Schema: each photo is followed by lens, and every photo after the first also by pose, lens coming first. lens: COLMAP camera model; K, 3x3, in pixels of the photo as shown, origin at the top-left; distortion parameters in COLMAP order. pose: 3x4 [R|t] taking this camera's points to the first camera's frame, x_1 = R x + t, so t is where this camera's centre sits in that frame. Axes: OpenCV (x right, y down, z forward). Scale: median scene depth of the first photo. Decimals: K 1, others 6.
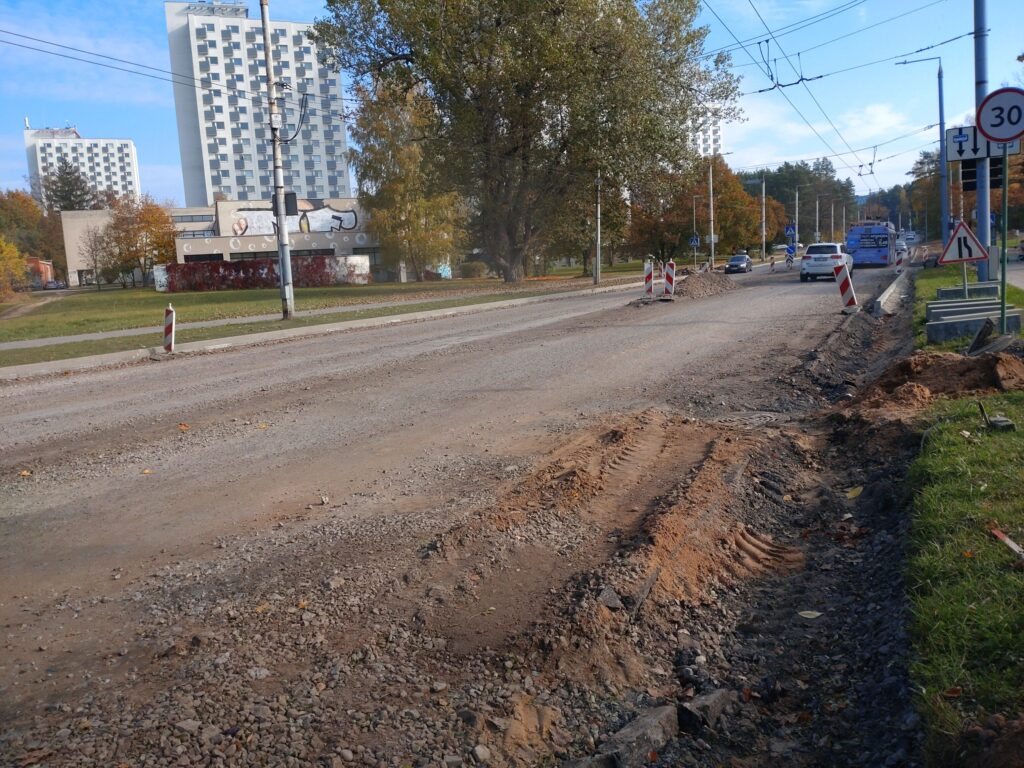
lens RADIAL K [[827.8, 0, 513.4], [0, 827.8, 379.7], [0, 0, 1]] dist [0.052432, -0.032894]
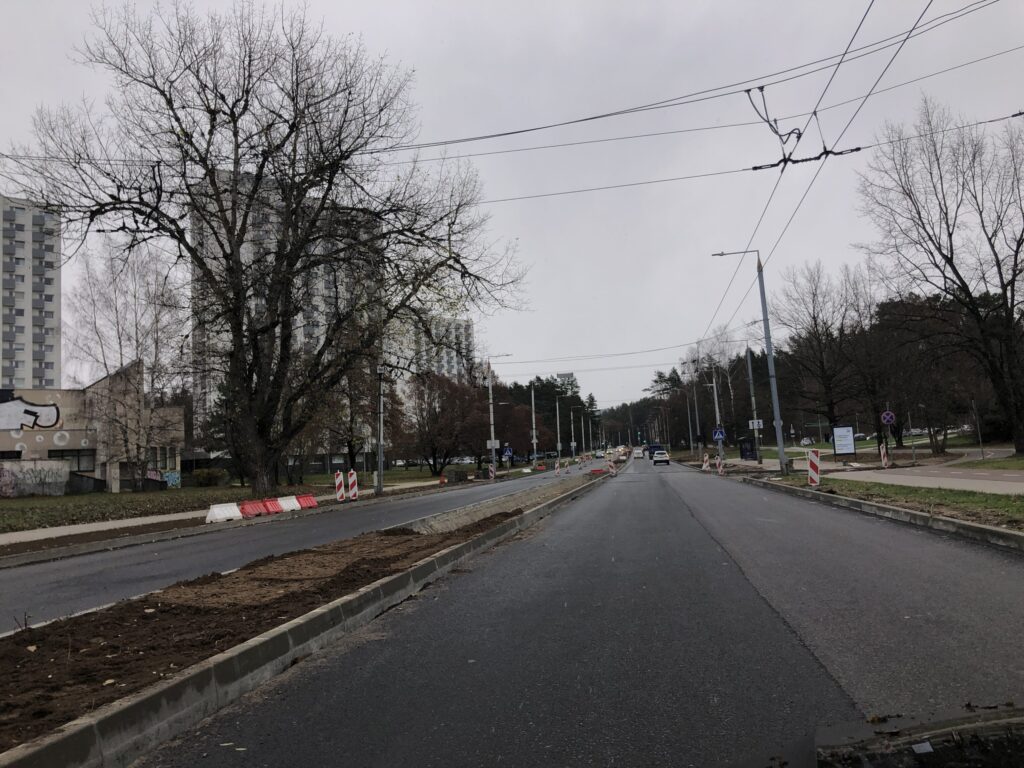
lens RADIAL K [[837.5, 0, 518.7], [0, 837.5, 382.0], [0, 0, 1]] dist [0.013886, -0.012682]
pose [[0.954418, 0.036990, 0.296173, -0.005056], [0.036431, 0.970435, -0.238598, -0.013571], [-0.296242, 0.238512, 0.924853, 0.107241]]
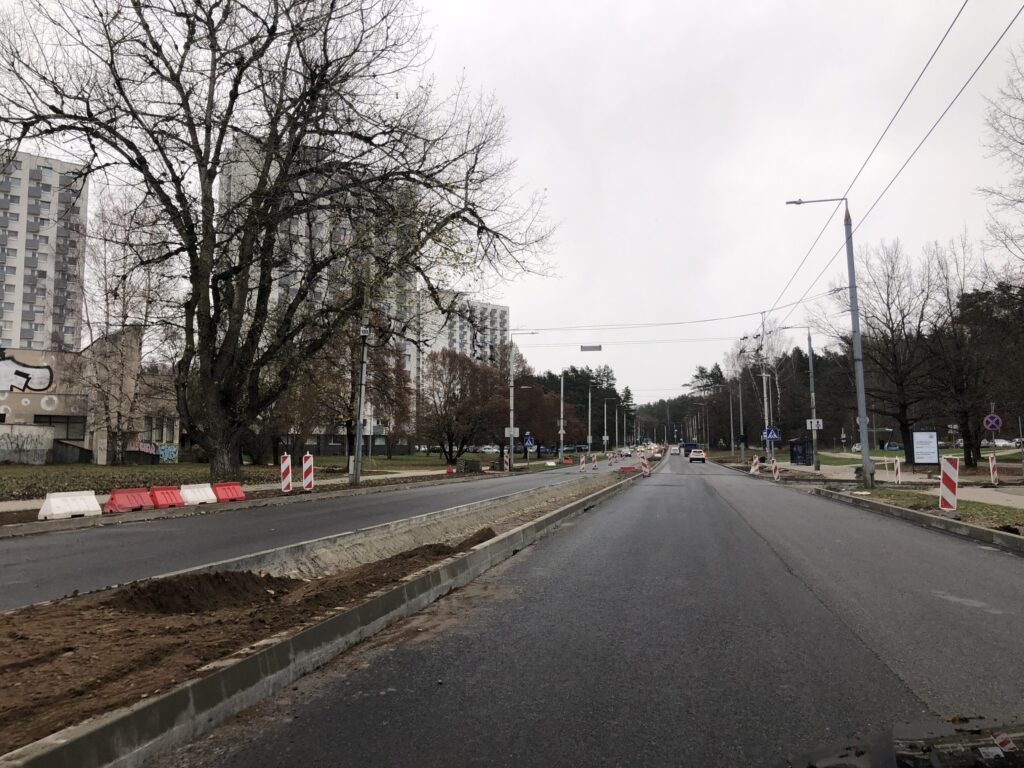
lens RADIAL K [[837.5, 0, 511.4], [0, 837.5, 381.6], [0, 0, 1]] dist [0.013886, -0.012682]
pose [[0.966124, 0.078835, 0.245743, 0.027025], [-0.021165, 0.973197, -0.228996, -0.024969], [-0.257209, 0.216037, 0.941898, 0.178709]]
